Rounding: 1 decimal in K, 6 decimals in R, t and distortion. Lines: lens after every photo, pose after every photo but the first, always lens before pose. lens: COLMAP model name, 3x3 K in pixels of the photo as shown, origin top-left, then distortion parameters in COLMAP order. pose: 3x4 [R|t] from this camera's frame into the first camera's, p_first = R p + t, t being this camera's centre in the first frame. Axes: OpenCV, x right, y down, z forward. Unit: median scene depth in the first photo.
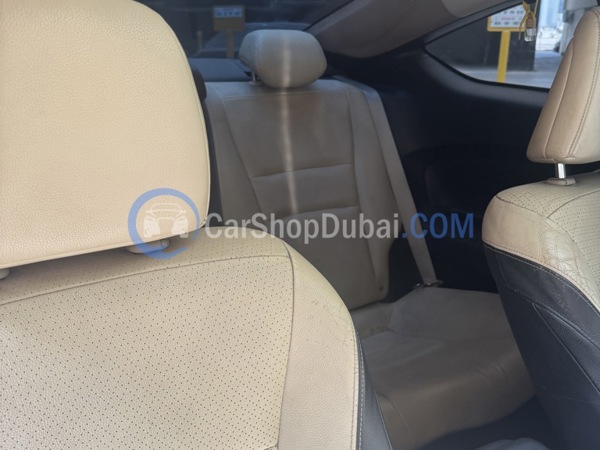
lens RADIAL K [[564.7, 0, 288.2], [0, 564.7, 227.2], [0, 0, 1]] dist [0.149816, -0.304315]
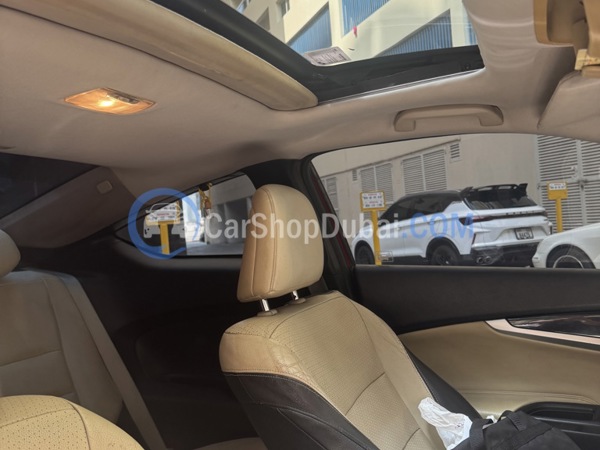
lens RADIAL K [[564.7, 0, 288.2], [0, 564.7, 227.2], [0, 0, 1]] dist [0.149816, -0.304315]
pose [[0.837318, -0.069689, 0.542257, -0.158604], [0.244286, 0.935014, -0.257045, 0.078439], [-0.489105, 0.347695, 0.799928, -0.095427]]
